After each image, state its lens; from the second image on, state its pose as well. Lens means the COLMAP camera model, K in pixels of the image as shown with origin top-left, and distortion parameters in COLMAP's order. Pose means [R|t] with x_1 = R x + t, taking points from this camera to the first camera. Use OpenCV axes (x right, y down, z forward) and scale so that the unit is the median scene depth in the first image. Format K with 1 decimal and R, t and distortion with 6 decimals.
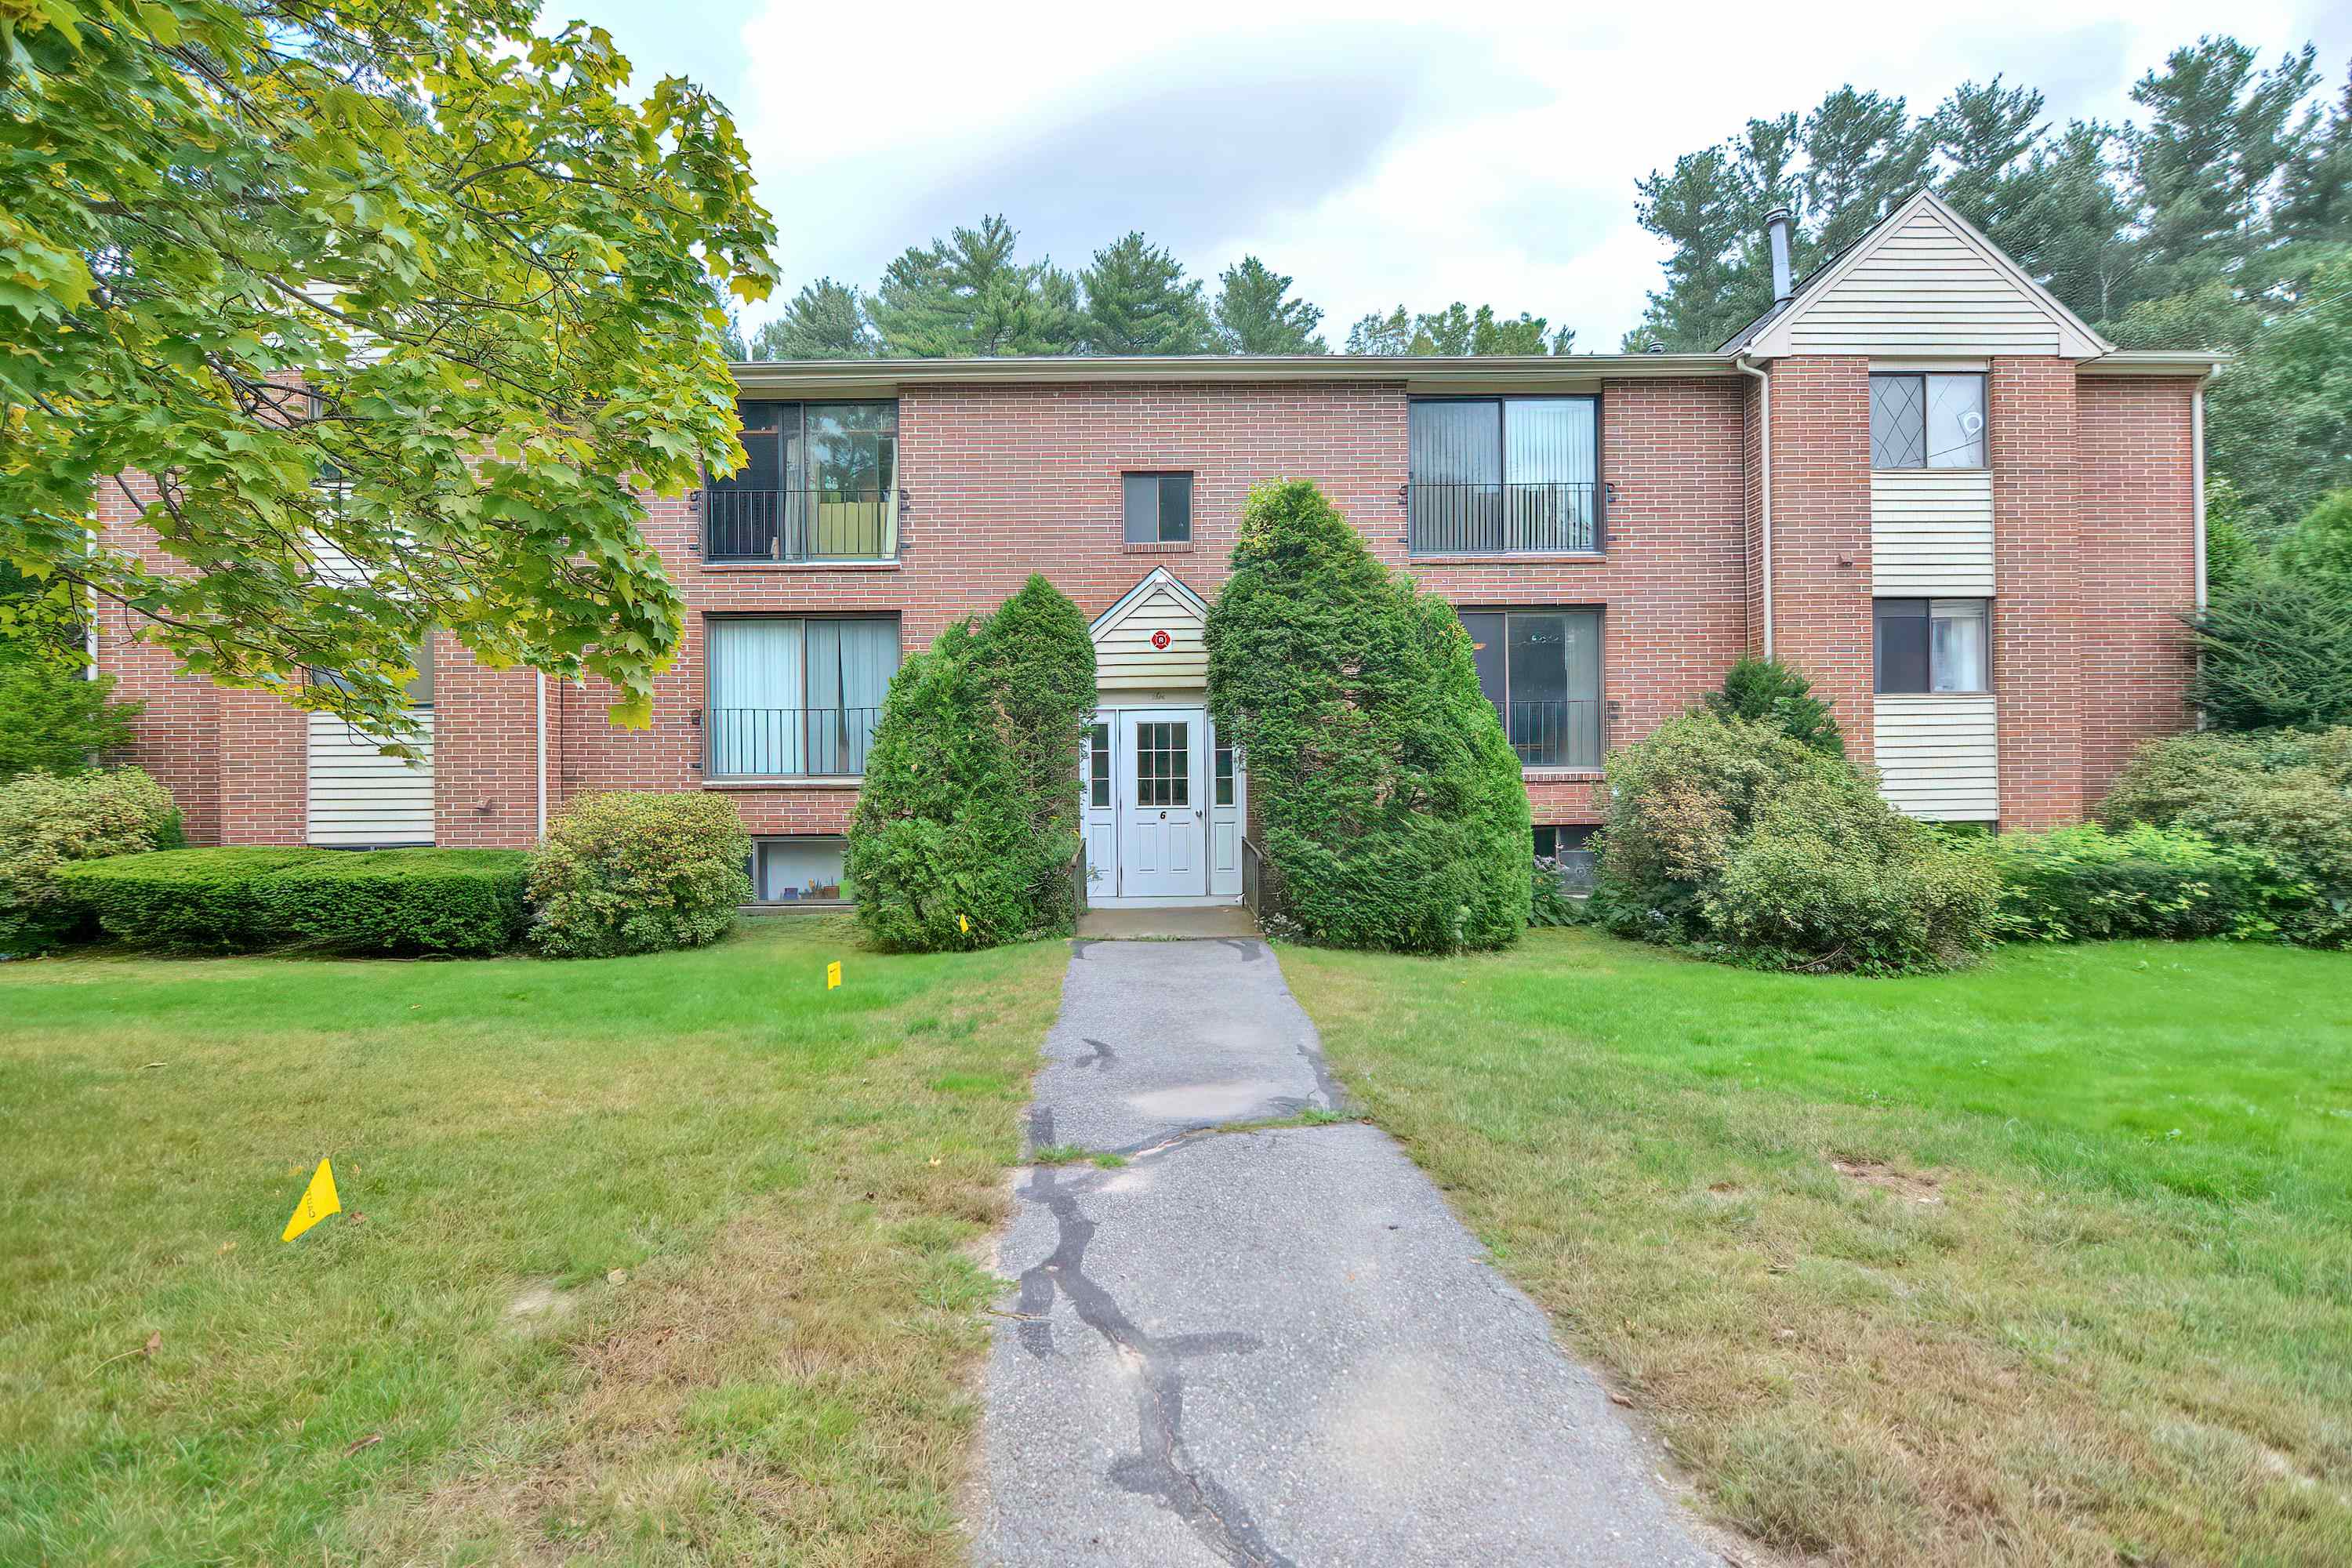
lens RADIAL K [[1140.3, 0, 1170.1], [0, 1140.3, 774.7], [0, 0, 1]] dist [0.003131, -0.009520]
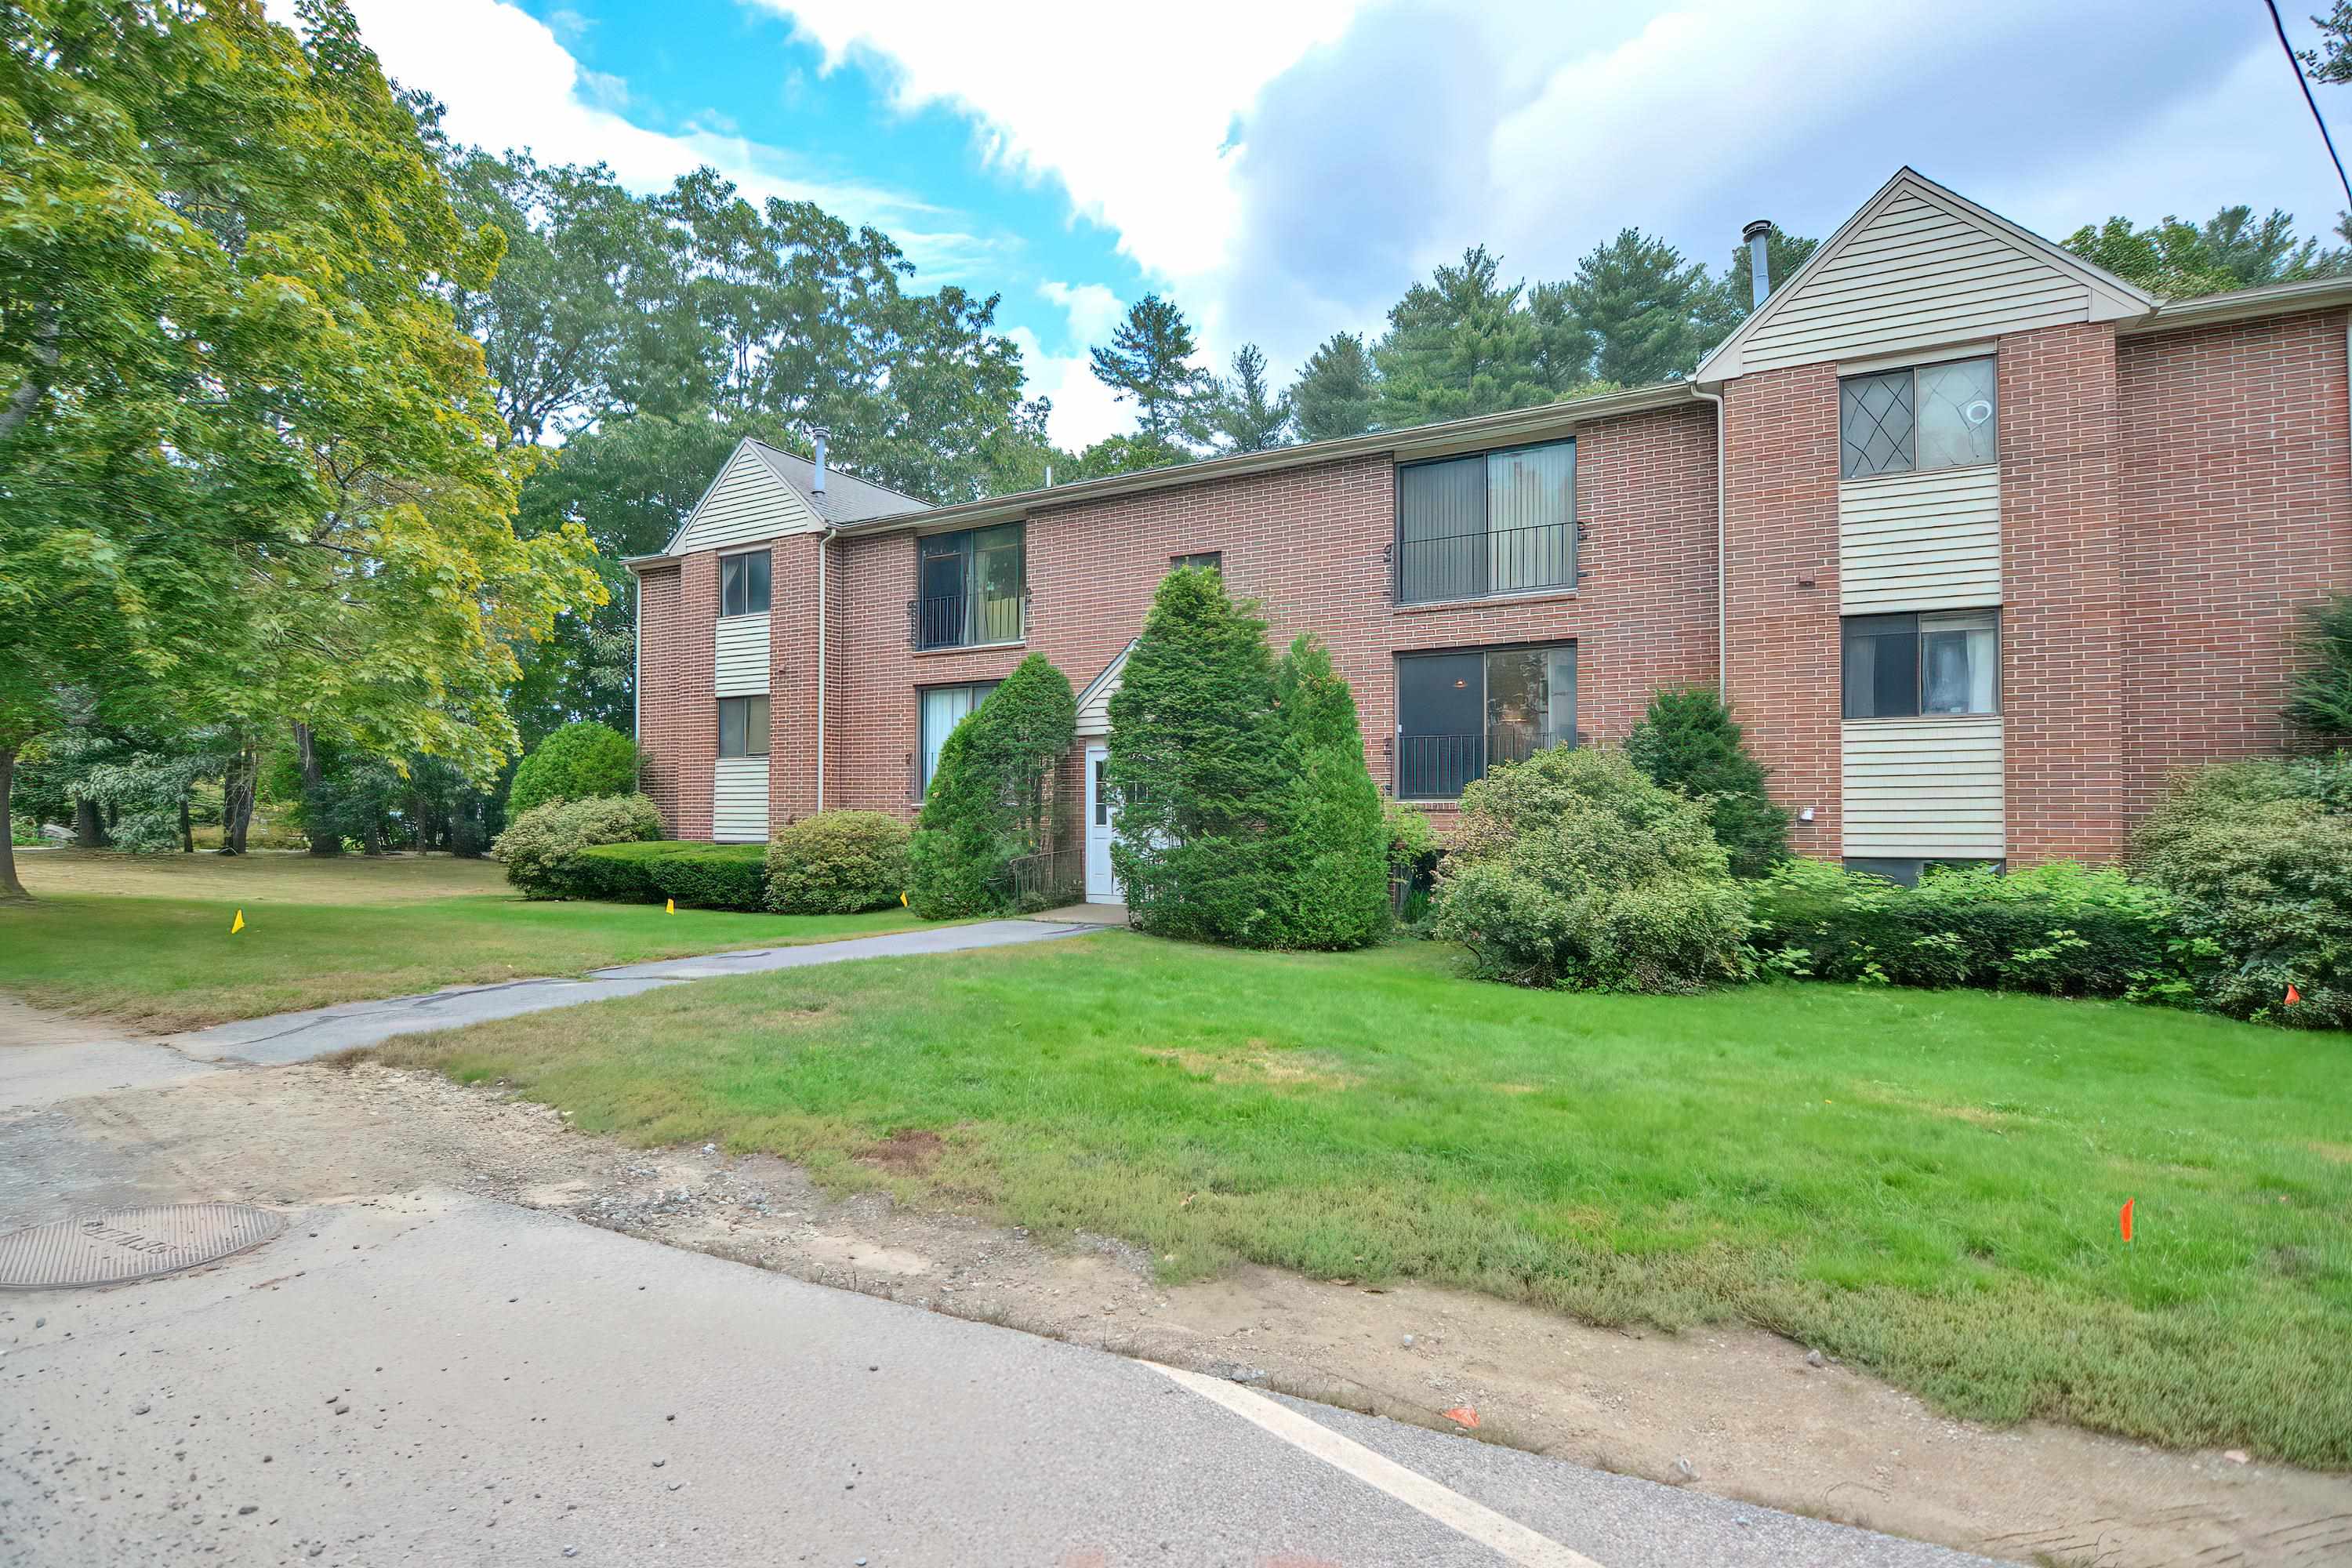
lens RADIAL K [[1168.6, 0, 1161.4], [0, 1168.6, 790.5], [0, 0, 1]] dist [-0.007420, -0.011140]
pose [[0.862430, 0.001317, -0.506174, 0.617126], [-0.006269, 0.999948, -0.008079, -0.001202], [0.506137, 0.010141, 0.862393, -0.106023]]
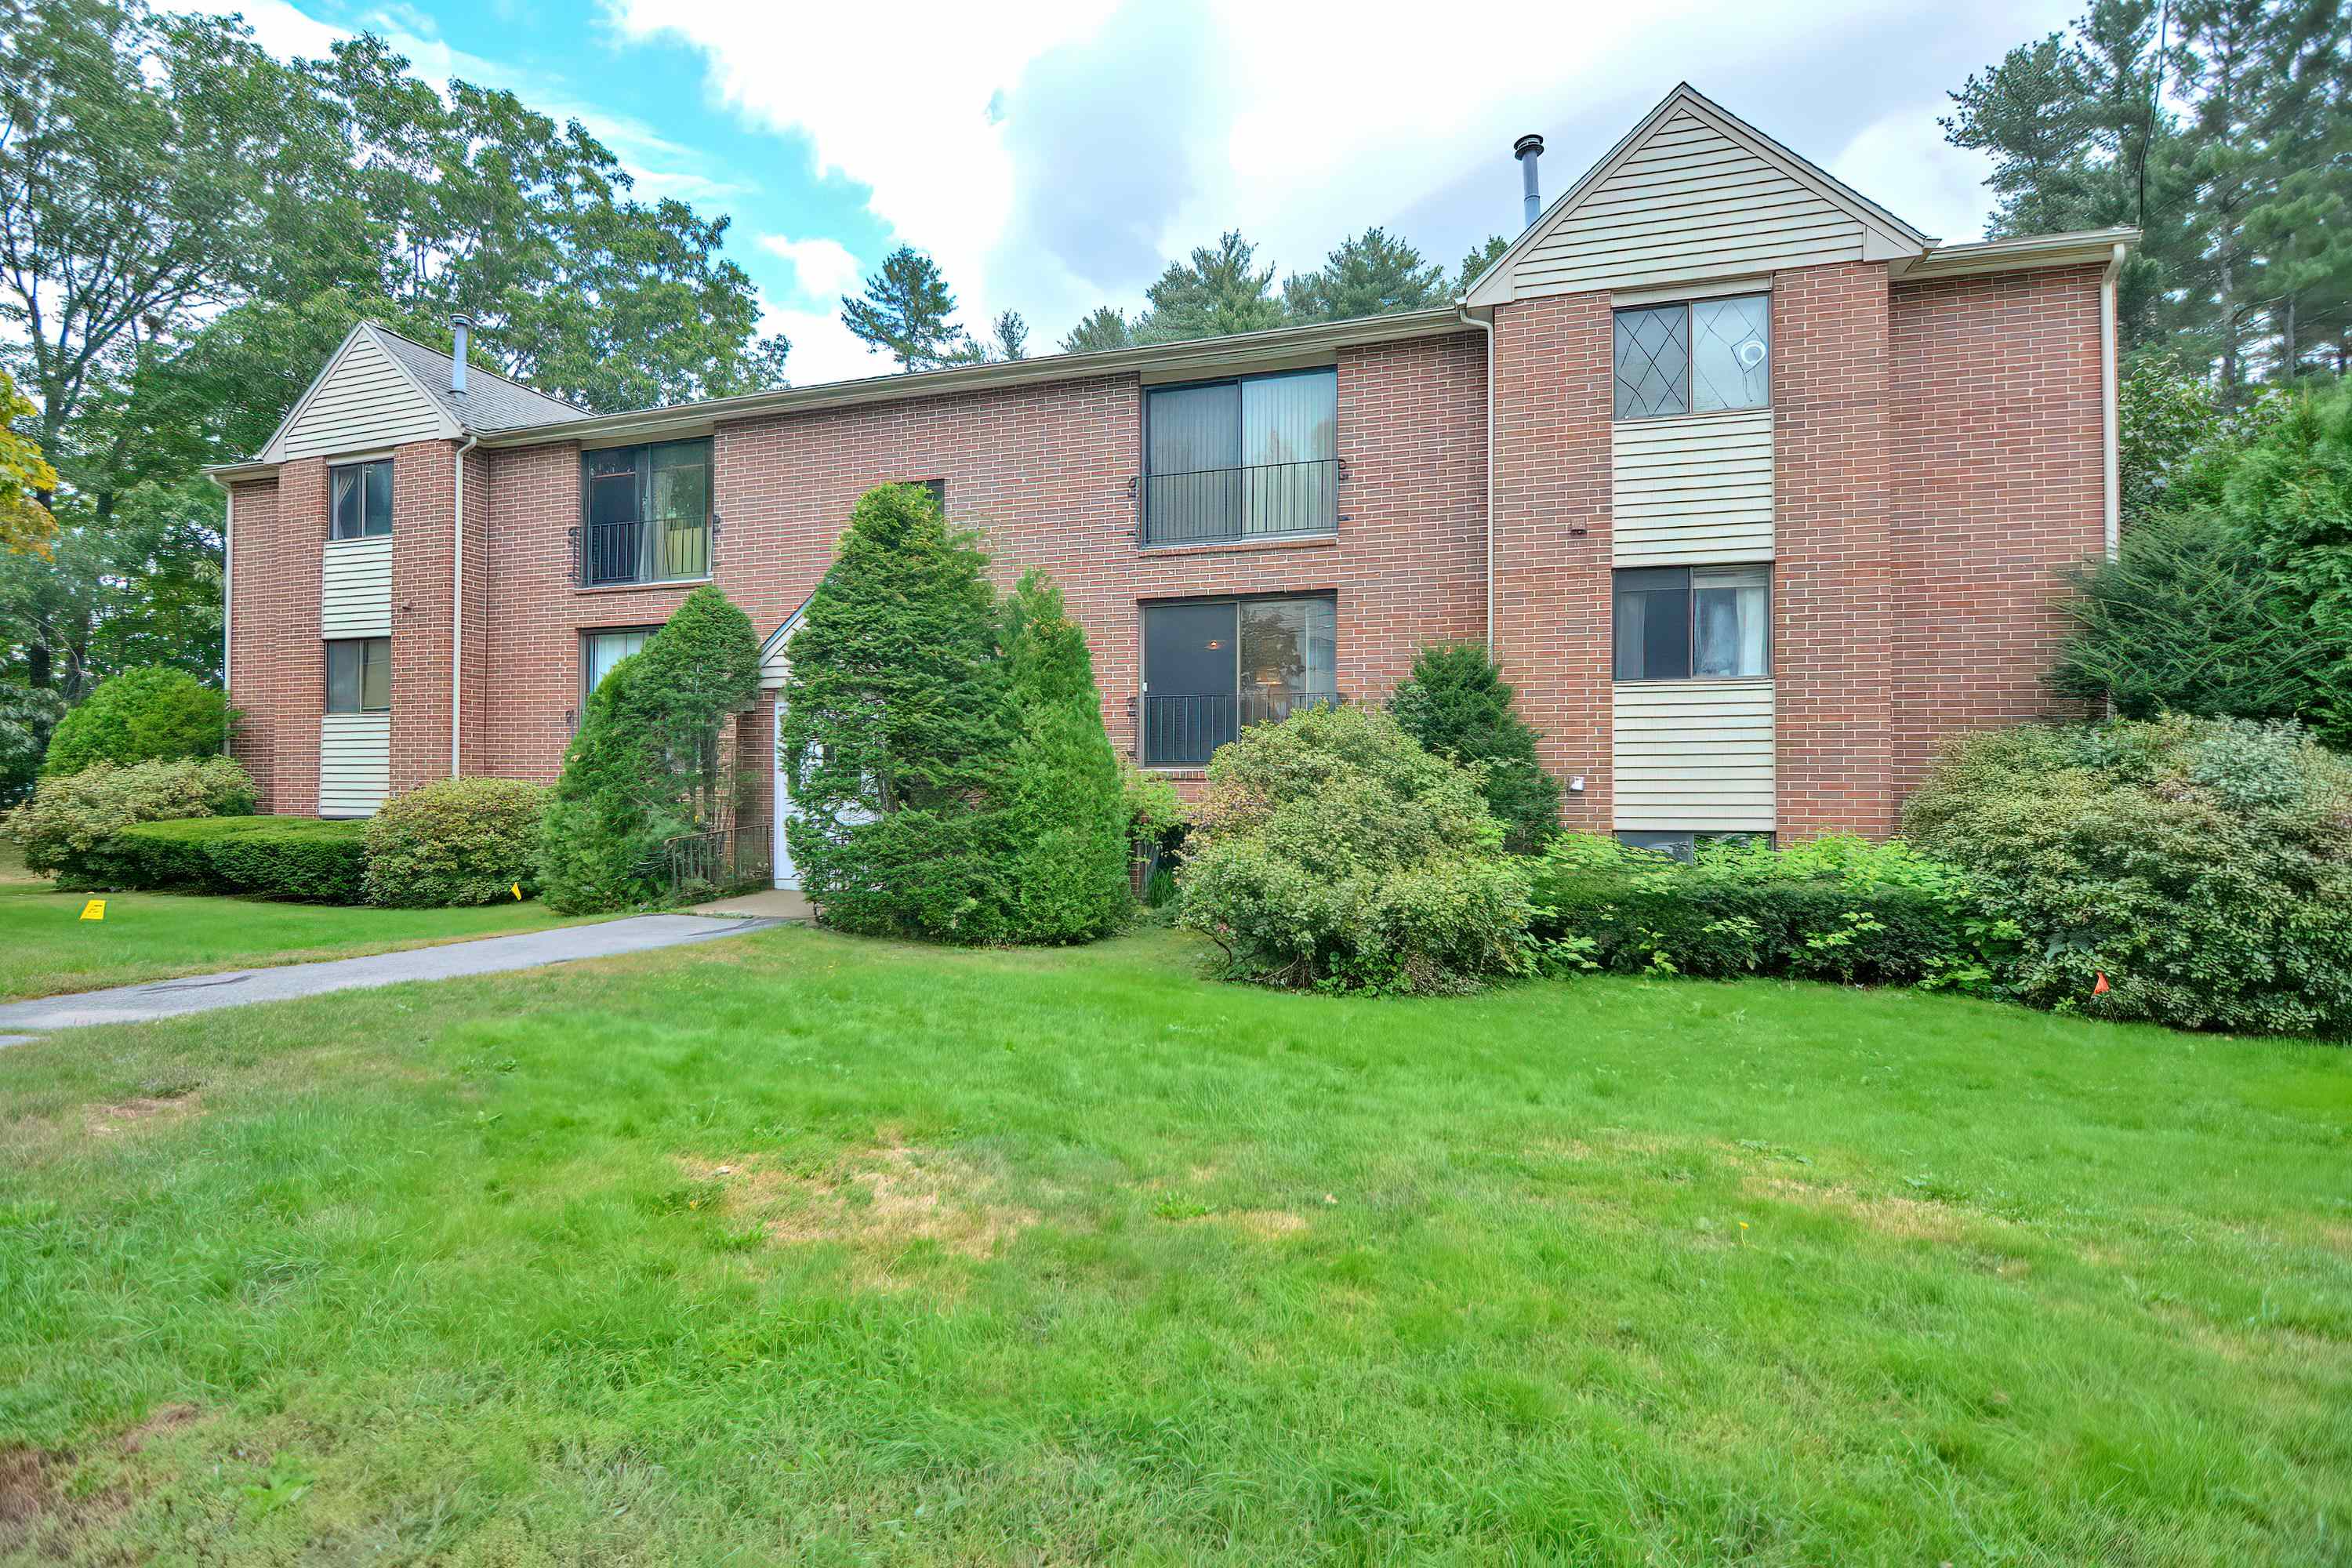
lens RADIAL K [[1131.4, 0, 1163.8], [0, 1131.4, 775.0], [0, 0, 1]] dist [-0.017186, -0.000997]
pose [[0.947186, 0.009881, -0.320533, 0.567731], [-0.010289, 0.999947, 0.000420, 0.003312], [0.320520, 0.002900, 0.947237, 0.084865]]
